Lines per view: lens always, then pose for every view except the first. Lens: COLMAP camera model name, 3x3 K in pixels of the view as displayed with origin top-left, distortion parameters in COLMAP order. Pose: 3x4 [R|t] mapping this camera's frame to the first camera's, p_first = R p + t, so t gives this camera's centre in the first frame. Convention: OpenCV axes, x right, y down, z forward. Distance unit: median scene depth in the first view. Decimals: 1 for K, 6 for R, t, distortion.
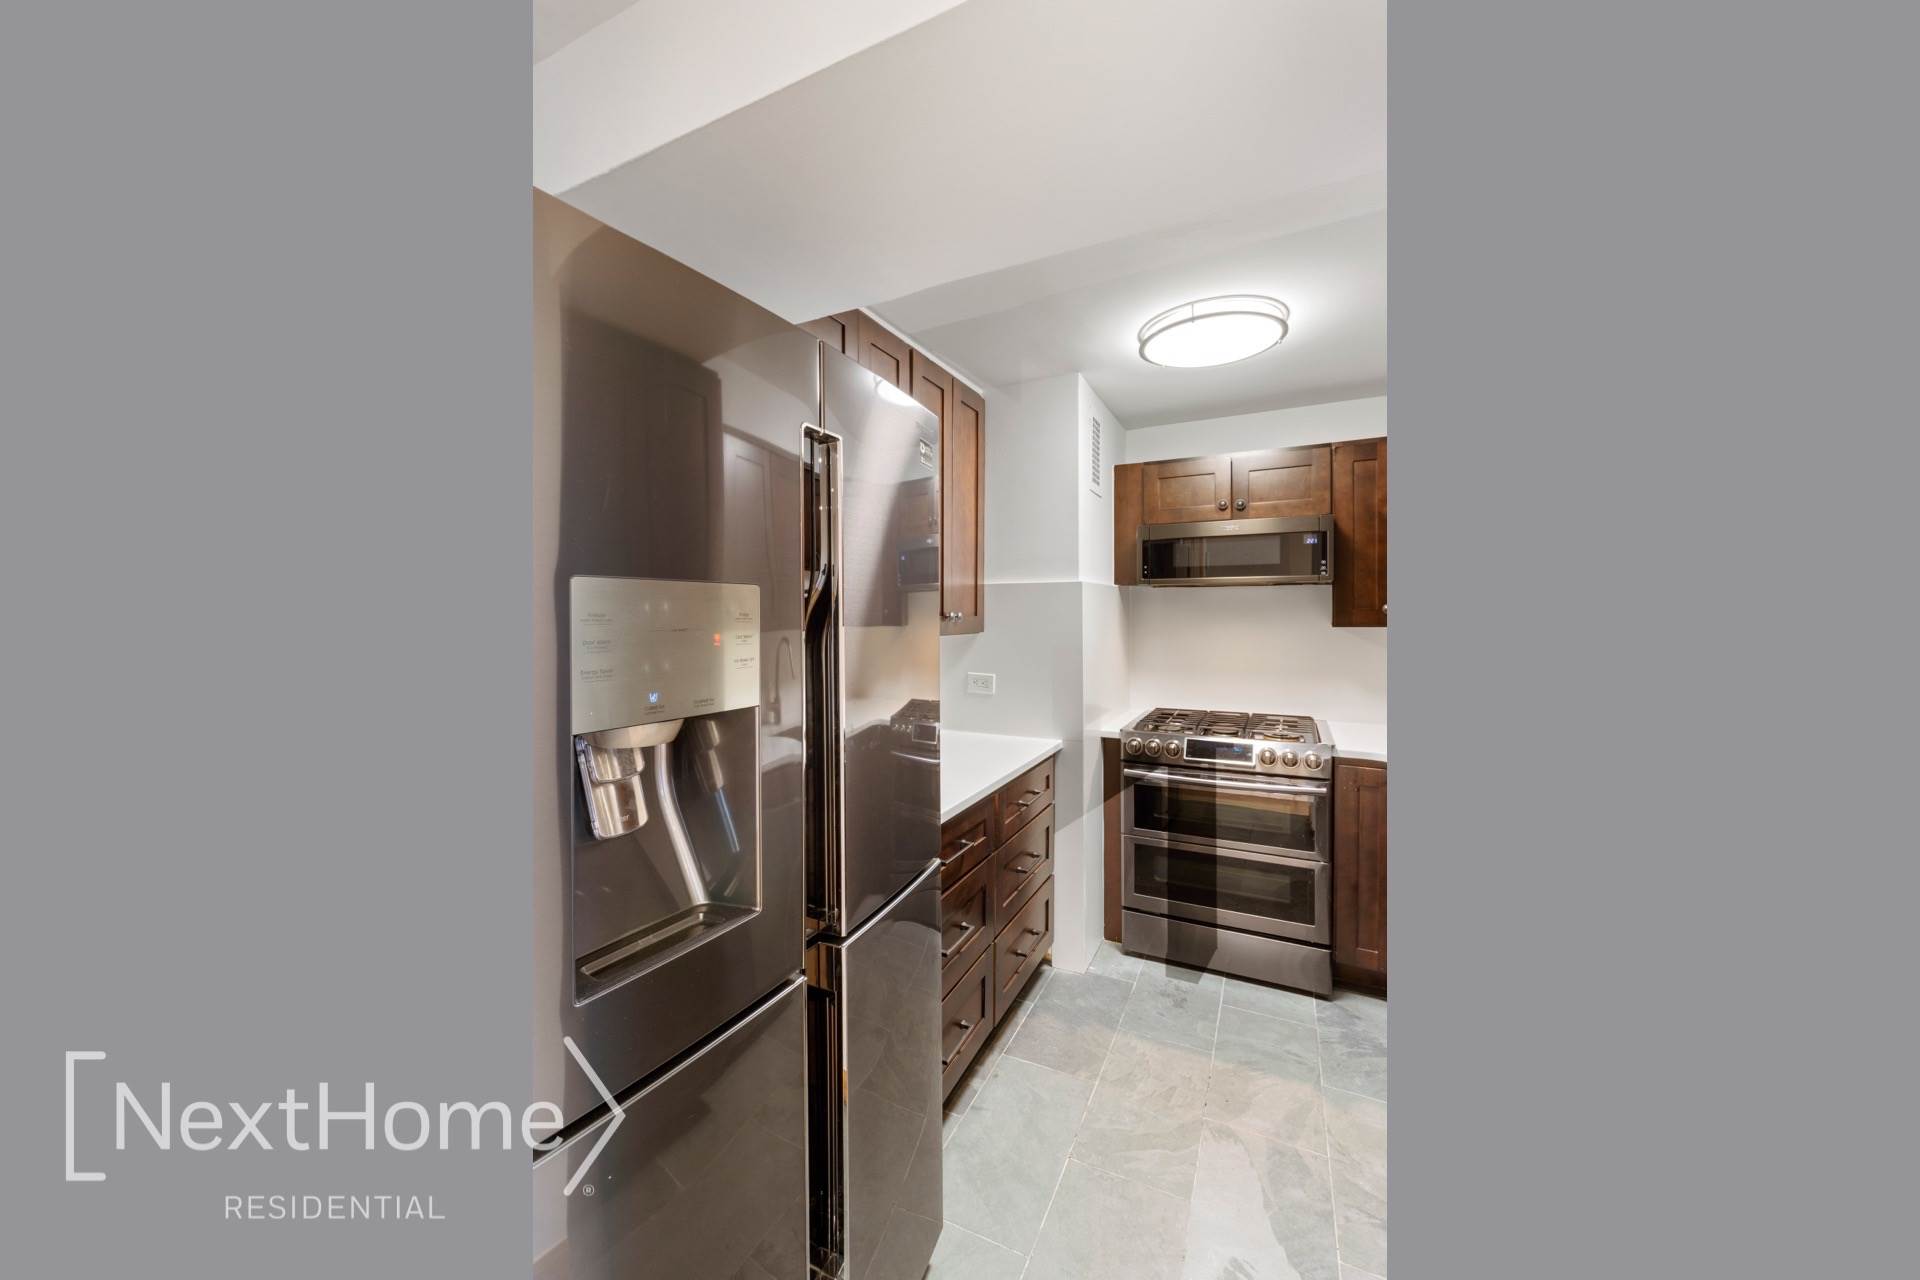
lens RADIAL K [[657.9, 0, 949.5], [0, 657.9, 618.9], [0, 0, 1]] dist [-0.001944, 0.000090]
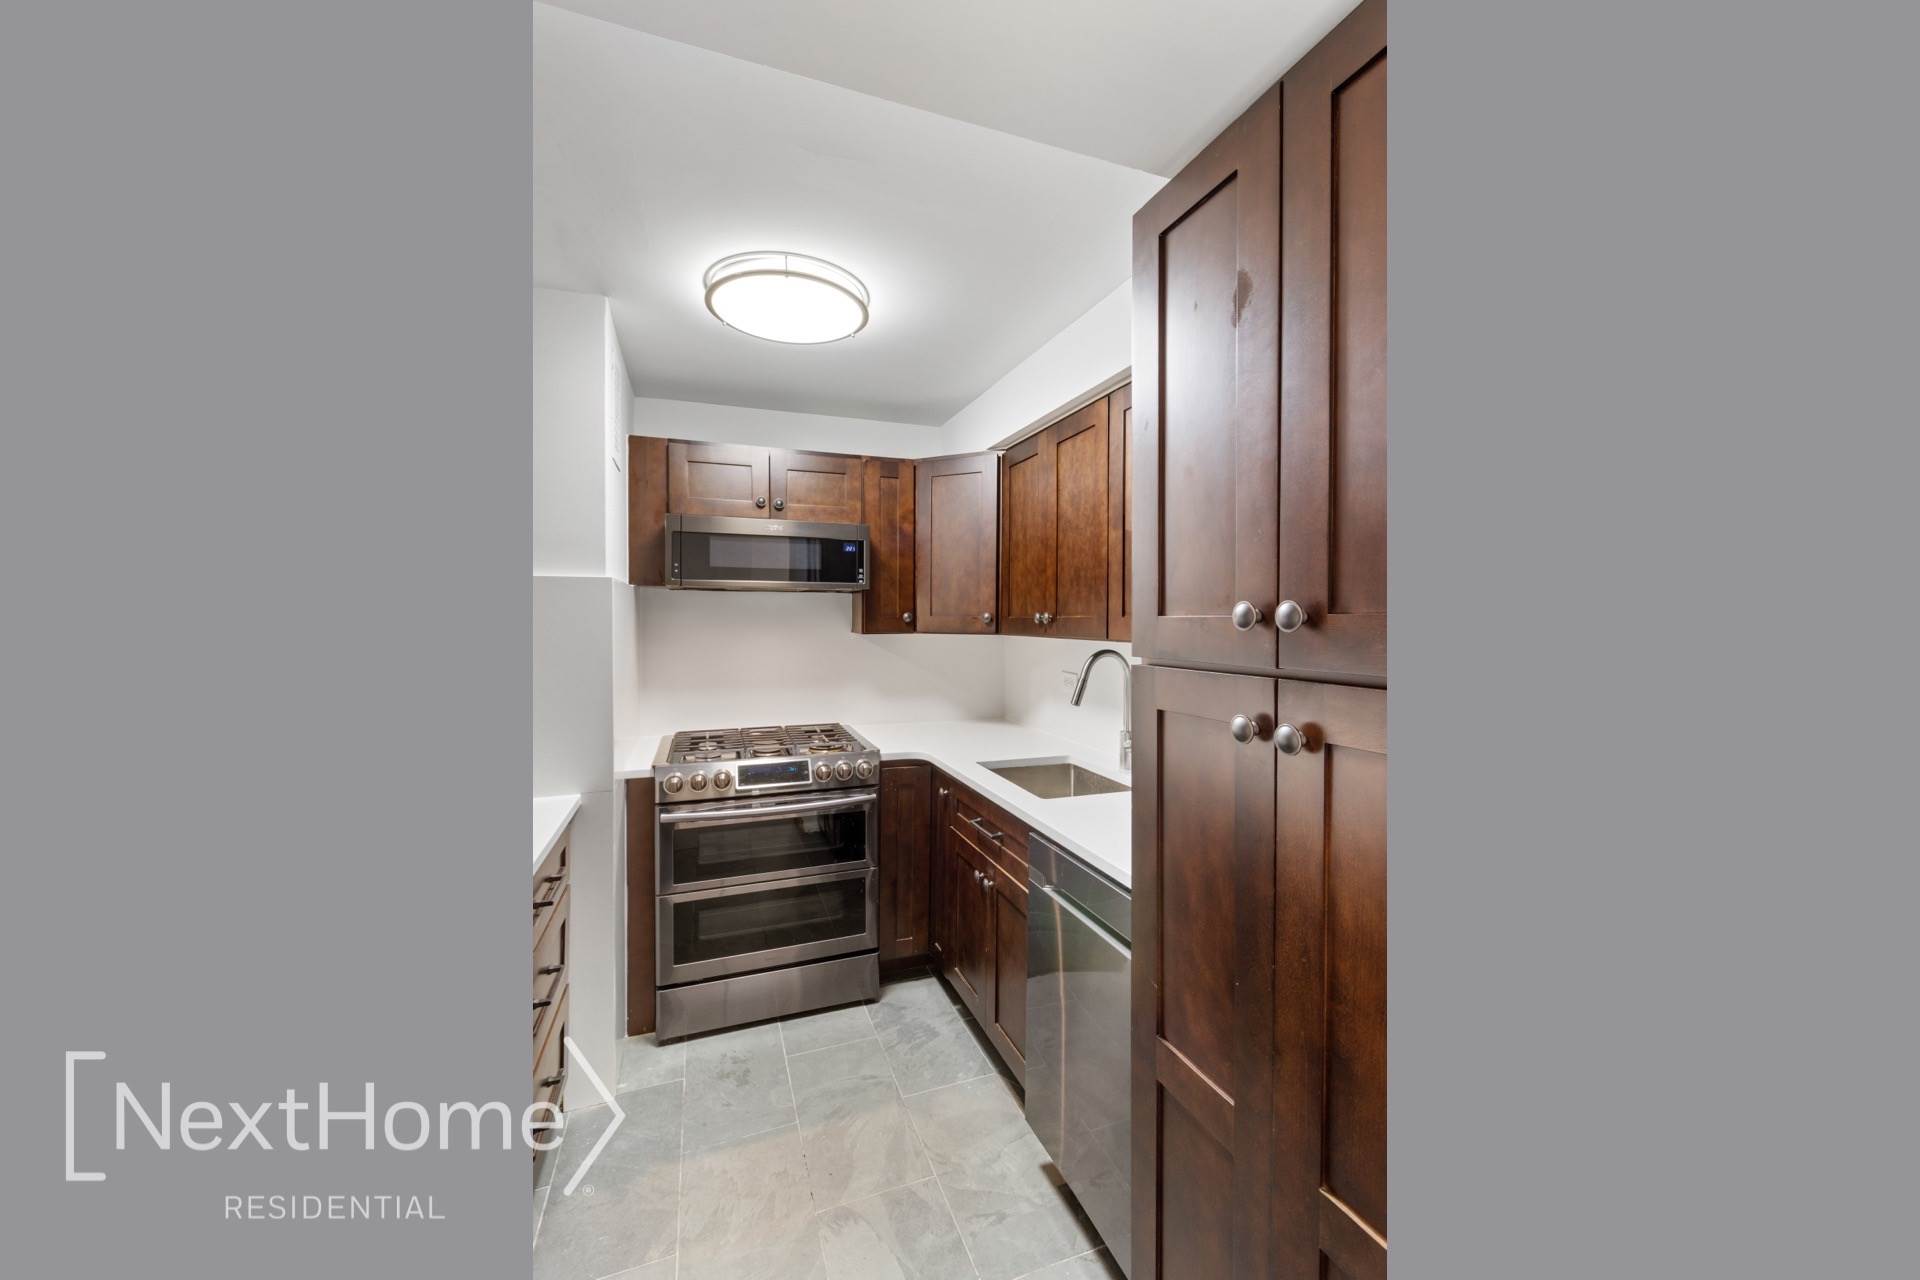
lens RADIAL K [[657.9, 0, 949.9], [0, 657.9, 626.0], [0, 0, 1]] dist [-0.001944, 0.000090]
pose [[0.682029, -0.000385, 0.731325, -0.088249], [0.000625, 1.000000, -0.000055, -0.000717], [-0.731325, 0.000494, 0.682029, 0.222665]]
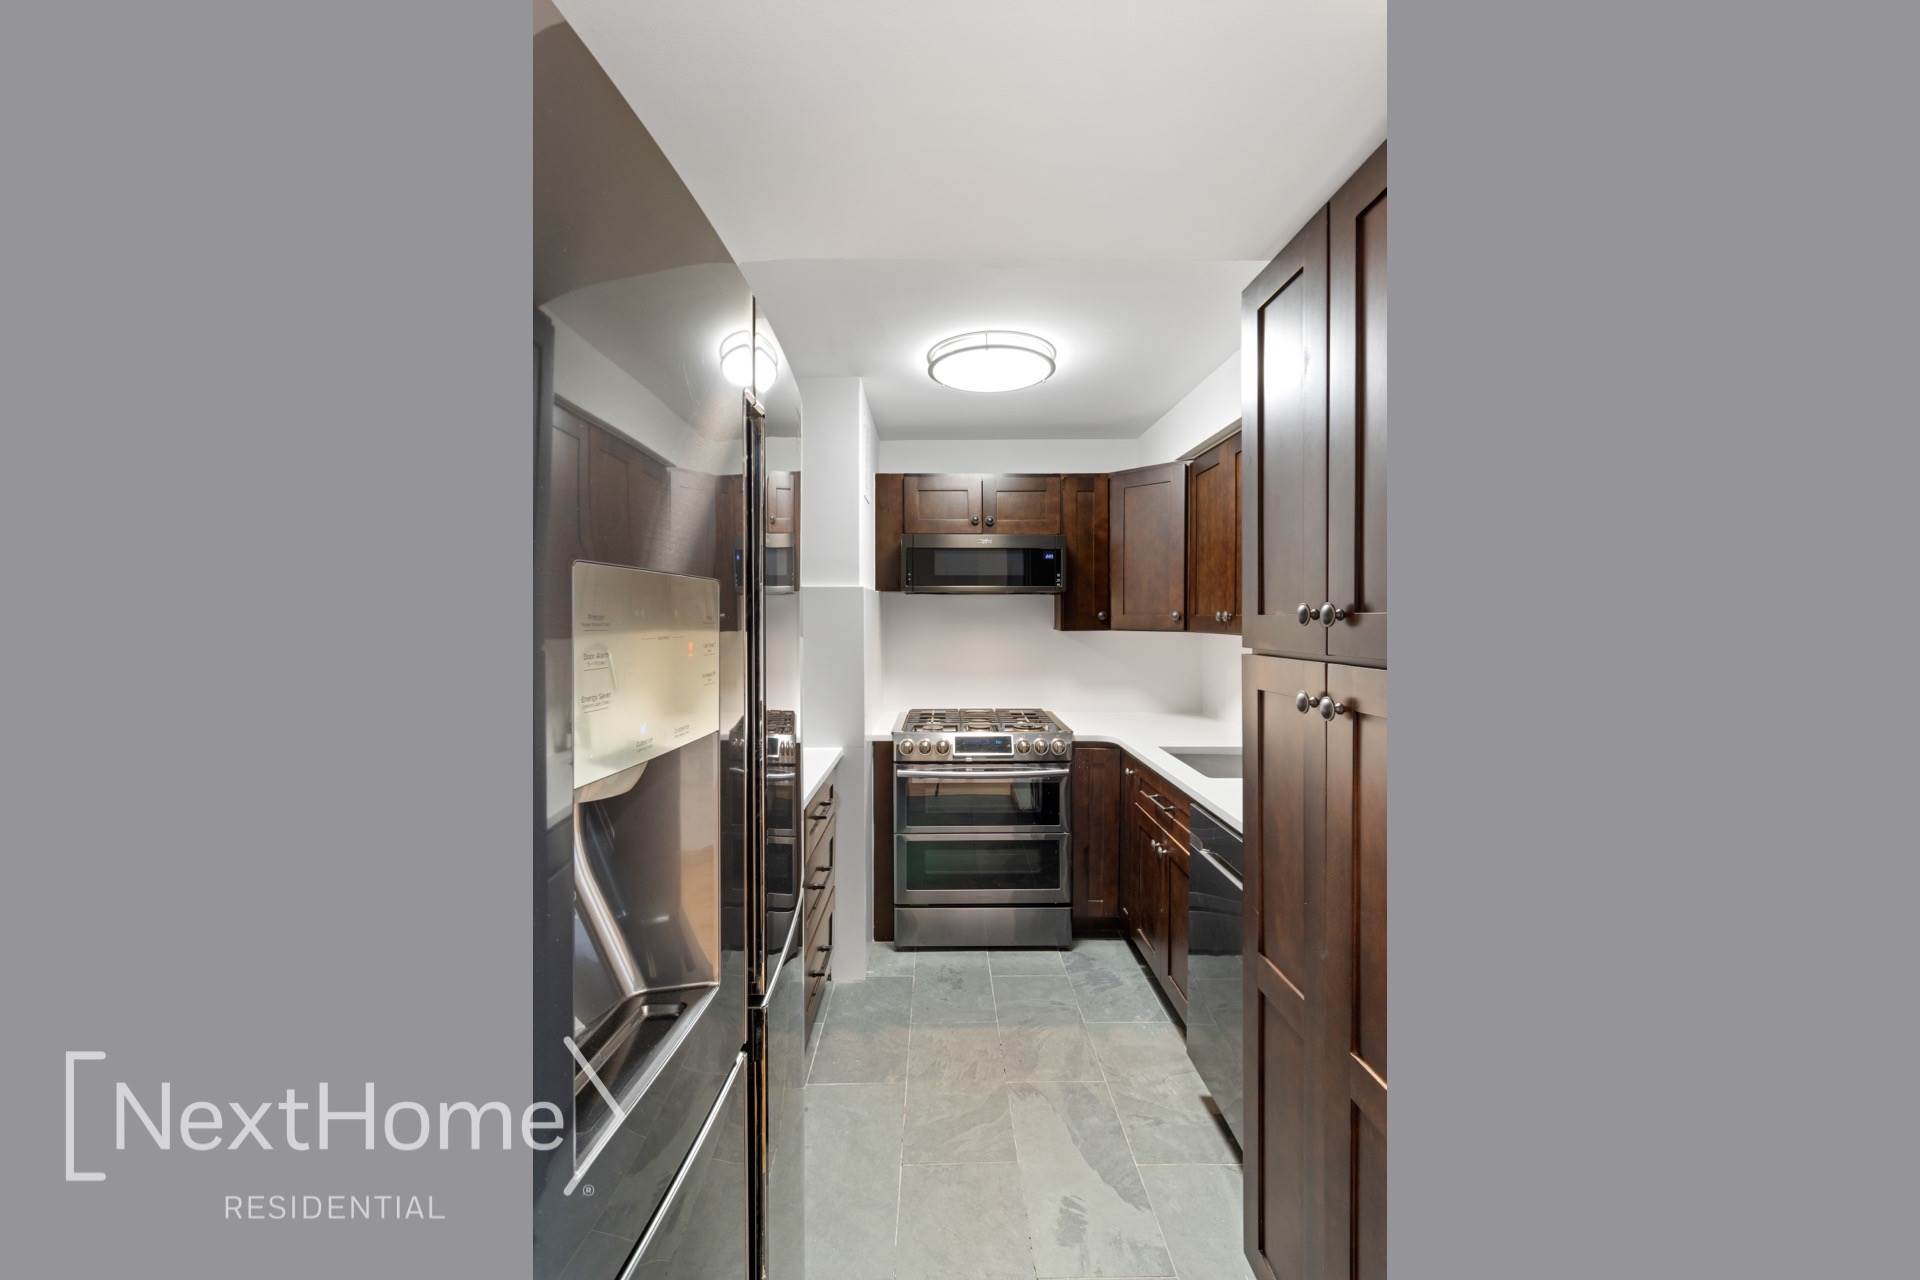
lens RADIAL K [[657.9, 0, 948.6], [0, 657.9, 621.8], [0, 0, 1]] dist [-0.001944, 0.000090]
pose [[0.889074, 0.001788, 0.457760, -0.150234], [0.000050, 0.999992, -0.004004, 0.000768], [-0.457764, 0.003583, 0.889067, 0.056178]]
